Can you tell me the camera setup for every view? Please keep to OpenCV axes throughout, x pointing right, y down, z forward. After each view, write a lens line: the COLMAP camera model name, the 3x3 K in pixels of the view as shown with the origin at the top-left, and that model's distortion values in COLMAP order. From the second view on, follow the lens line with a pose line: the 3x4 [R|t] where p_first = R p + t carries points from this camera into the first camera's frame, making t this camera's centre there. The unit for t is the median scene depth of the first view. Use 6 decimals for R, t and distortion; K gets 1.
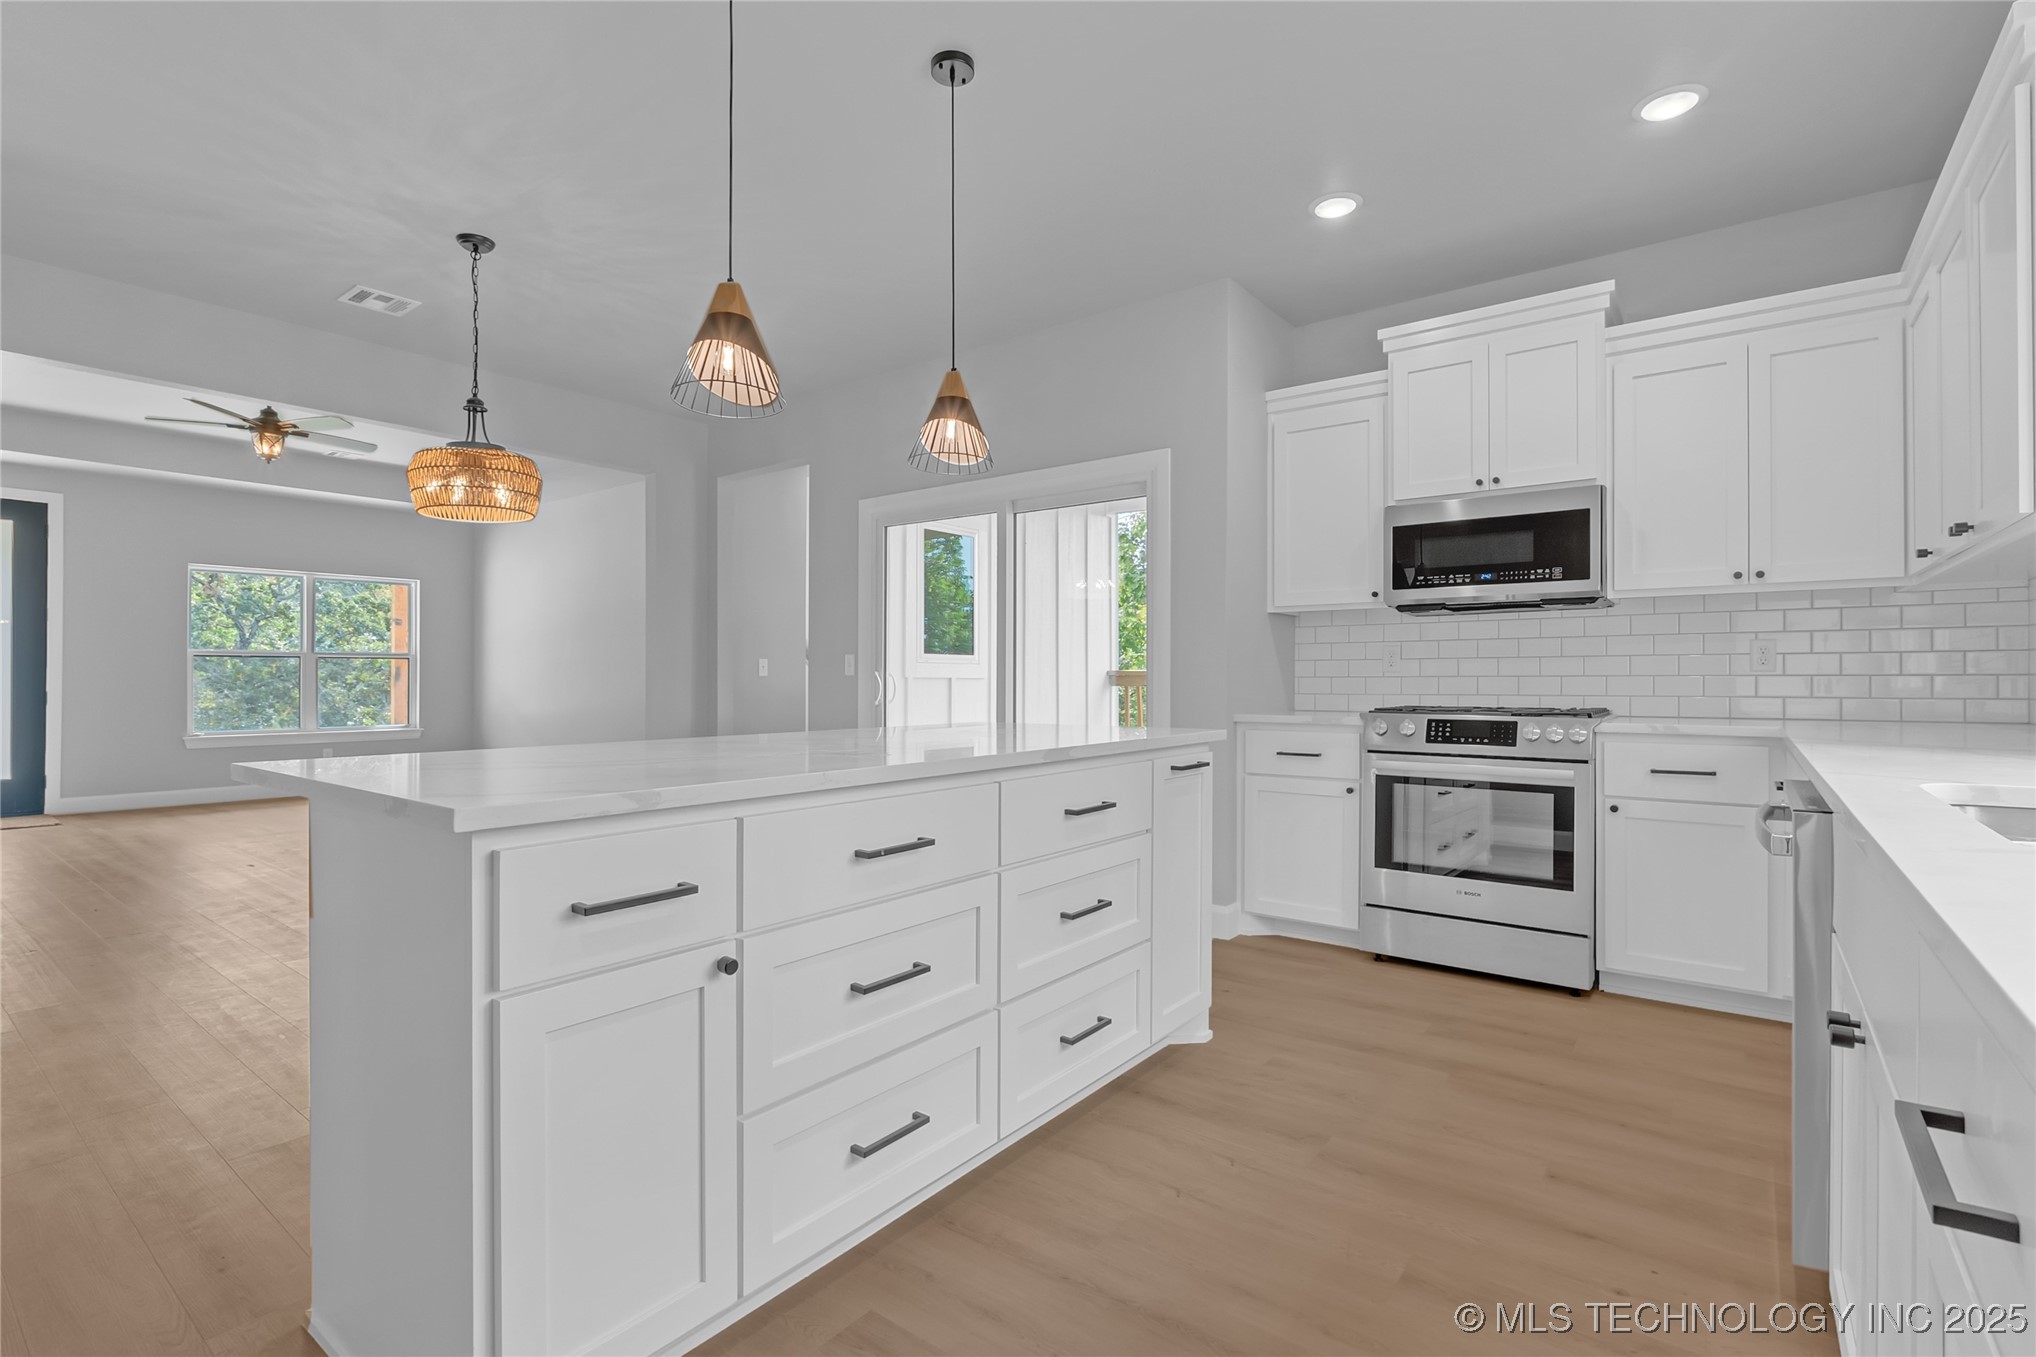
lens RADIAL K [[946.4, 0, 1030.7], [0, 946.4, 676.3], [0, 0, 1]] dist [-0.009309, 0.003313]
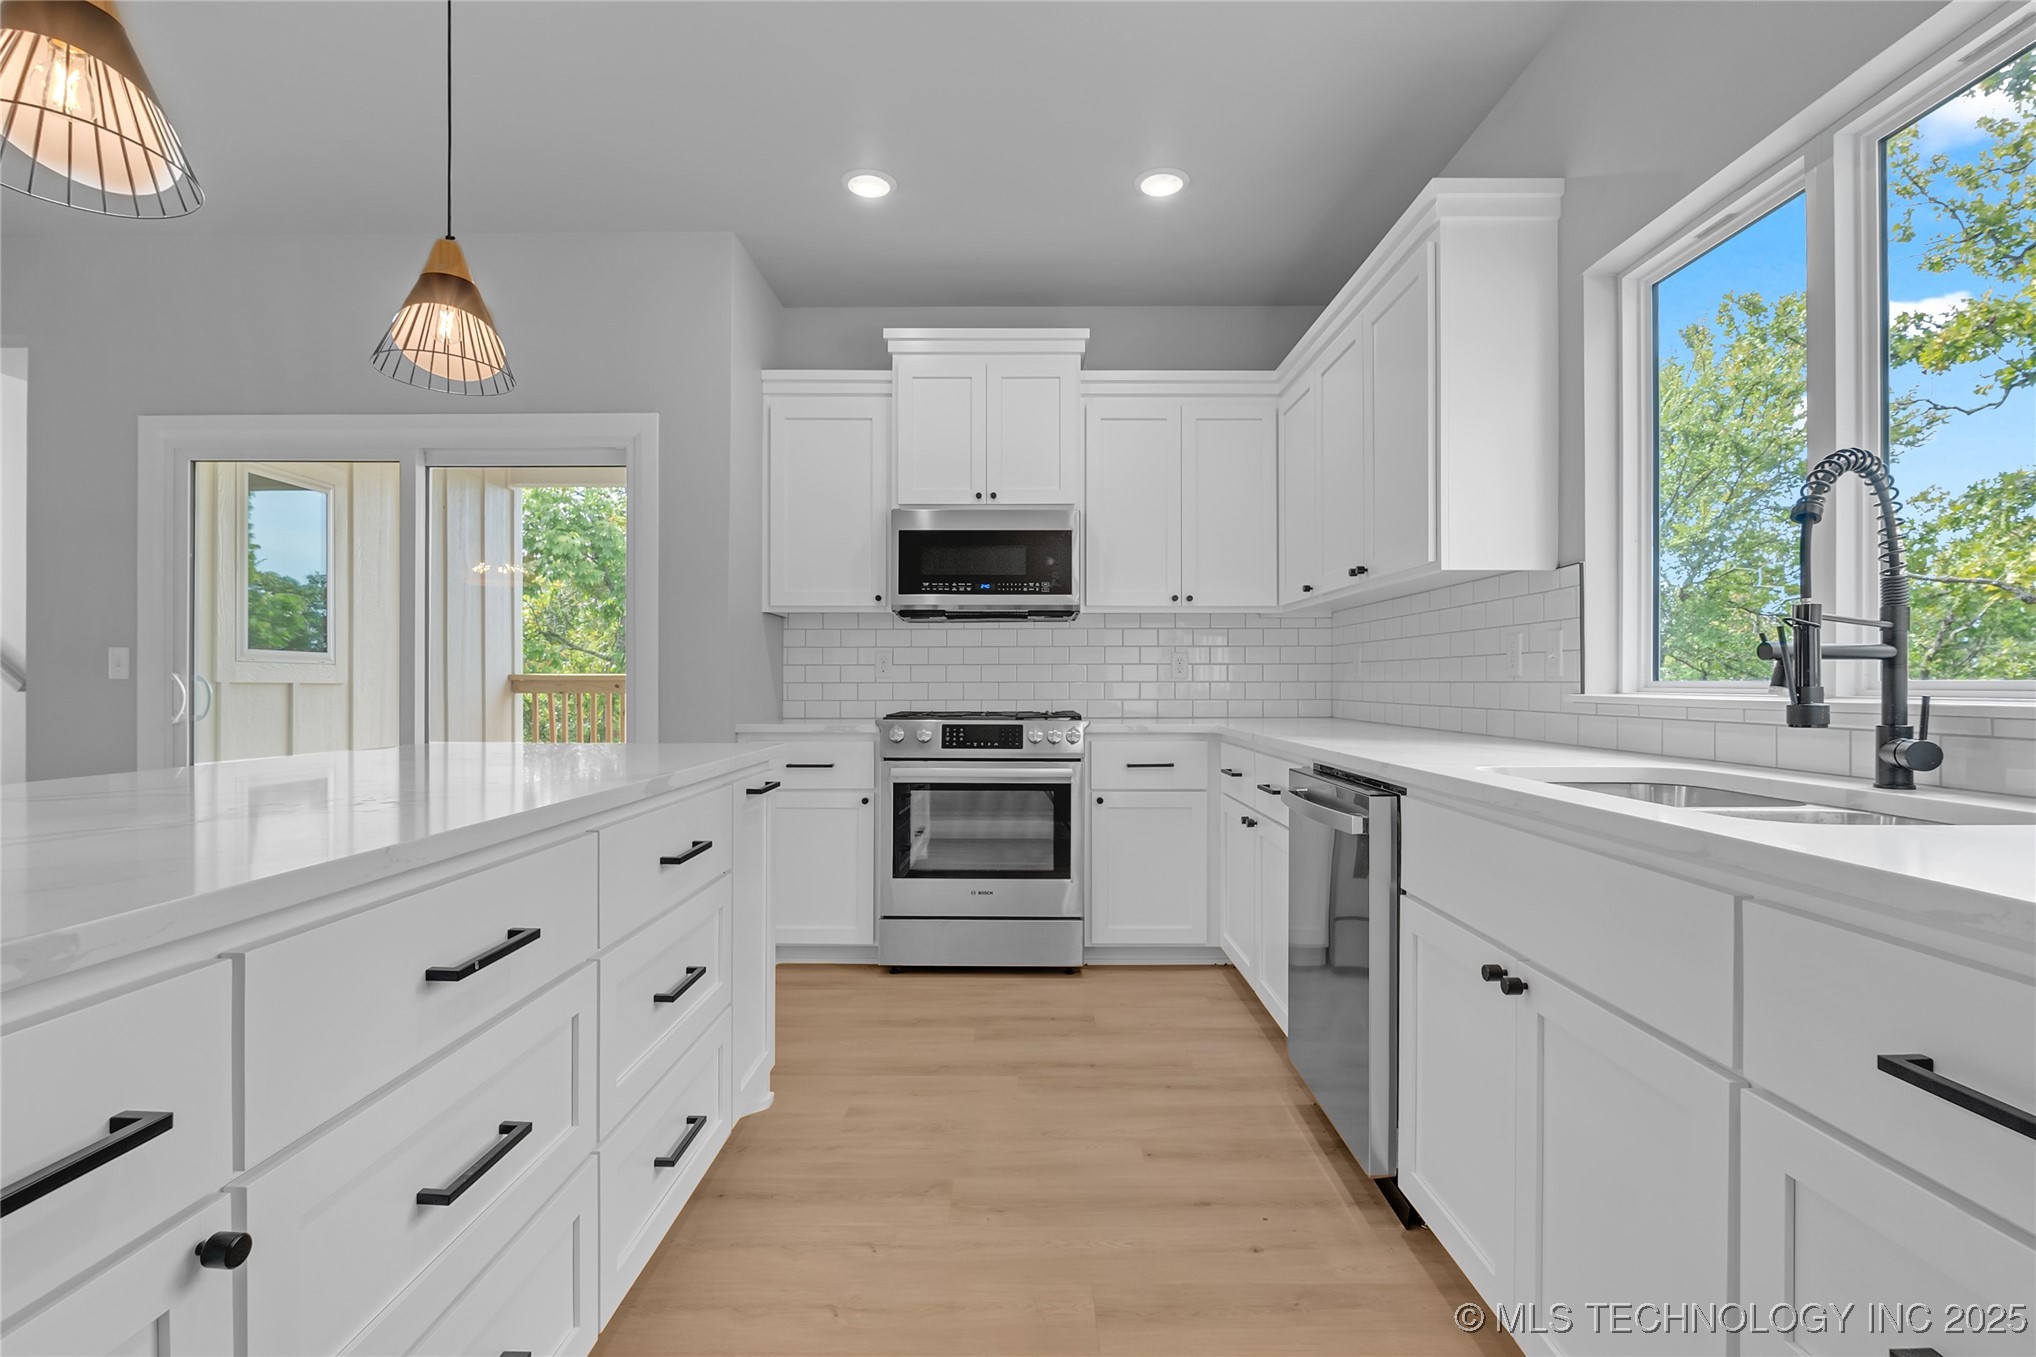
lens RADIAL K [[946.4, 0, 1022.8], [0, 946.4, 686.8], [0, 0, 1]] dist [-0.009309, 0.003313]
pose [[0.800234, -0.001040, 0.599687, -0.117640], [-0.001934, 0.999989, 0.004315, 0.000604], [-0.599685, -0.004613, 0.800223, 0.143835]]
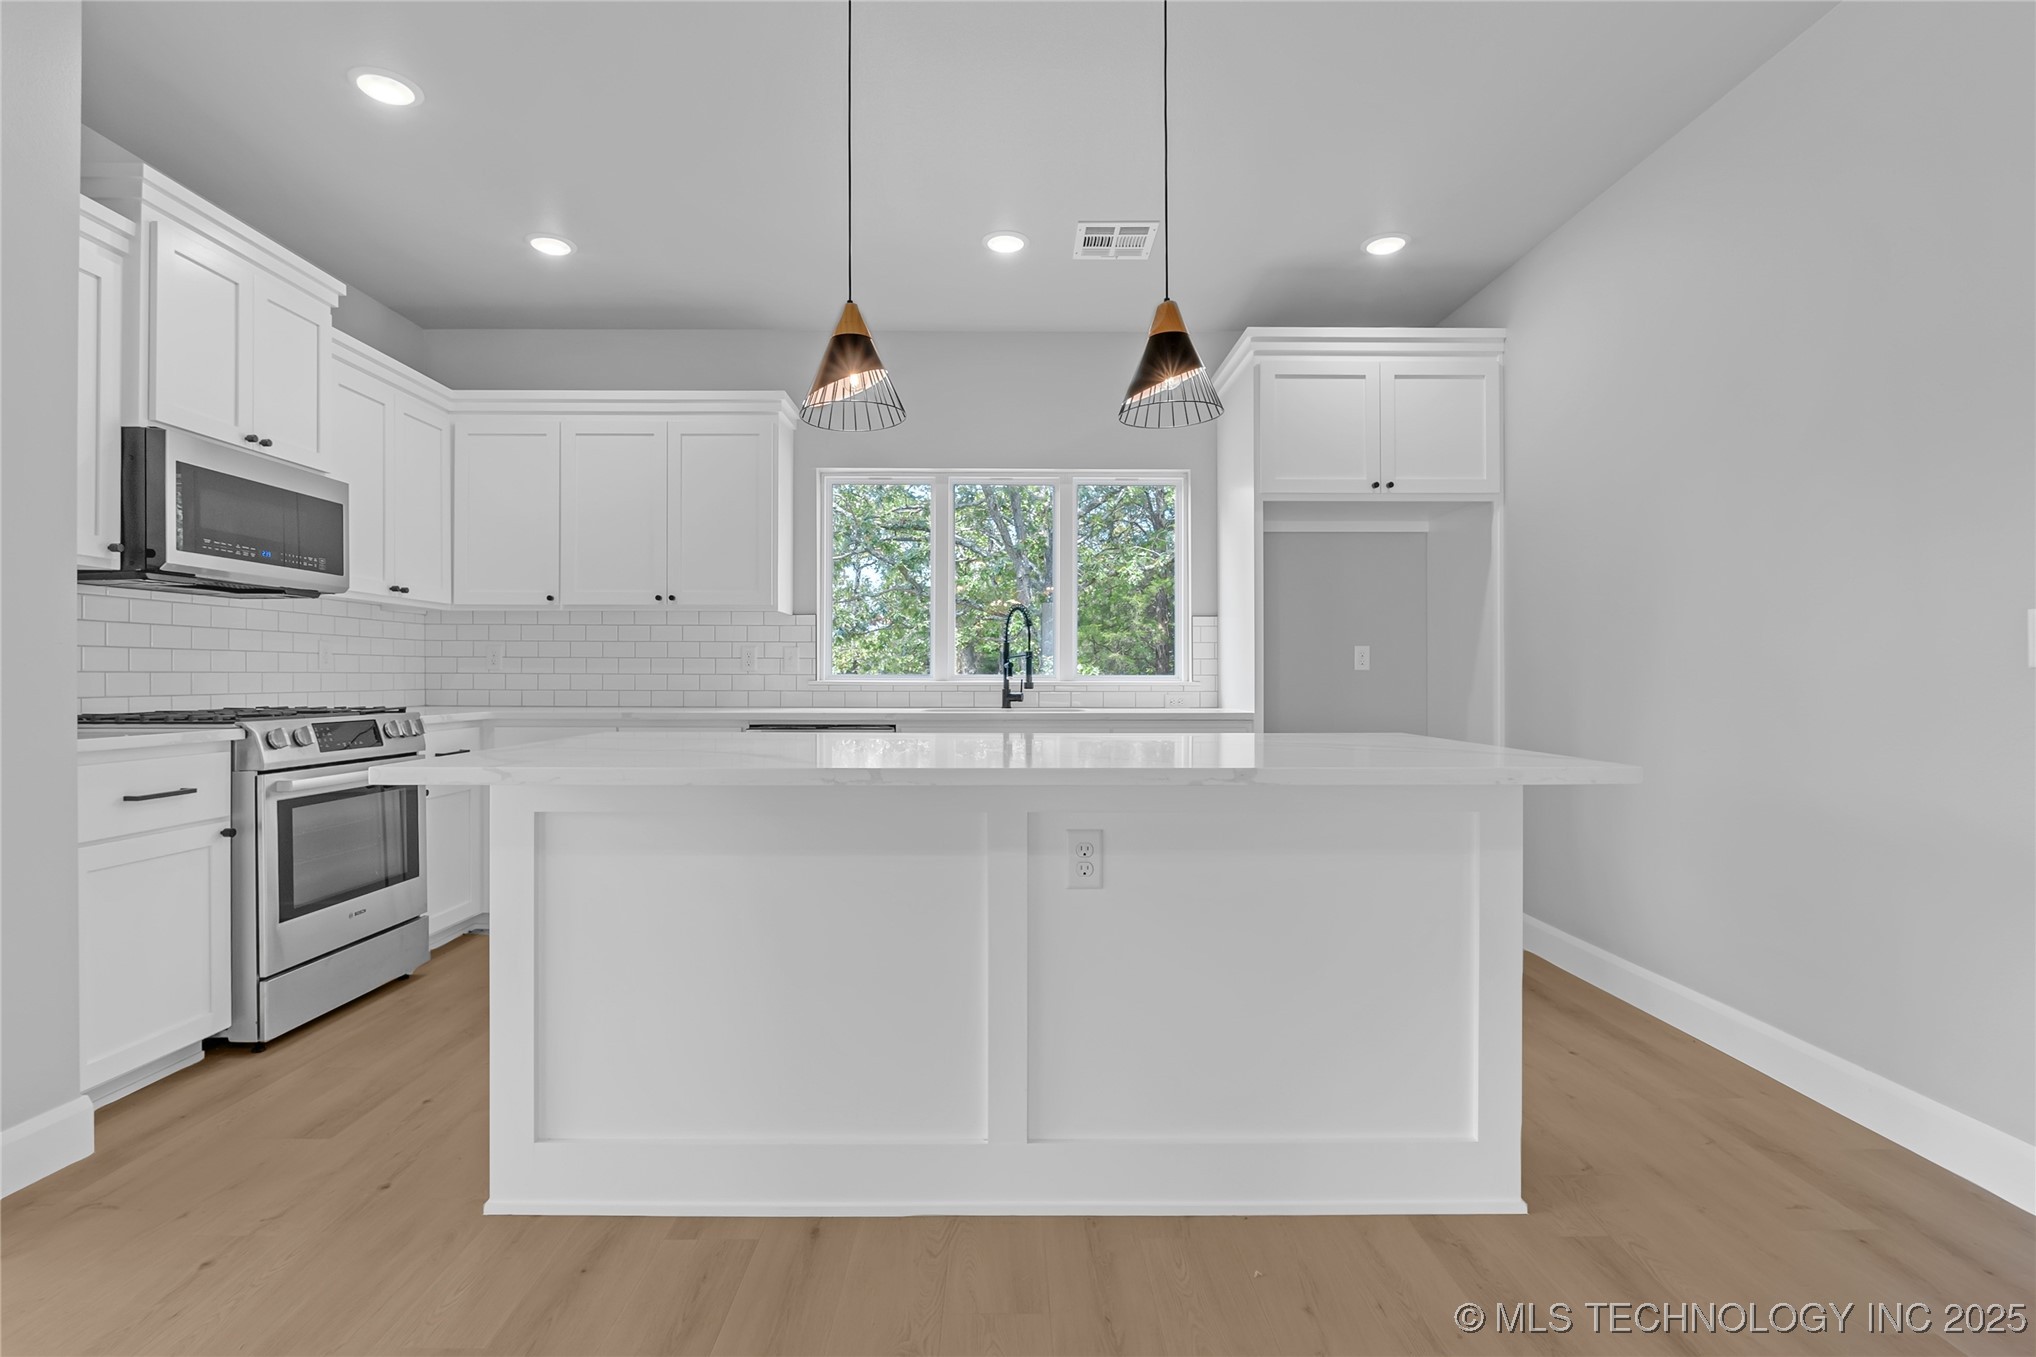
lens RADIAL K [[946.4, 0, 1025.9], [0, 946.4, 674.1], [0, 0, 1]] dist [-0.009309, 0.003313]
pose [[-0.617340, 0.003261, 0.786689, -0.629698], [-0.000129, 0.999991, -0.004247, 0.005098], [-0.786696, -0.002723, -0.617334, 1.034612]]
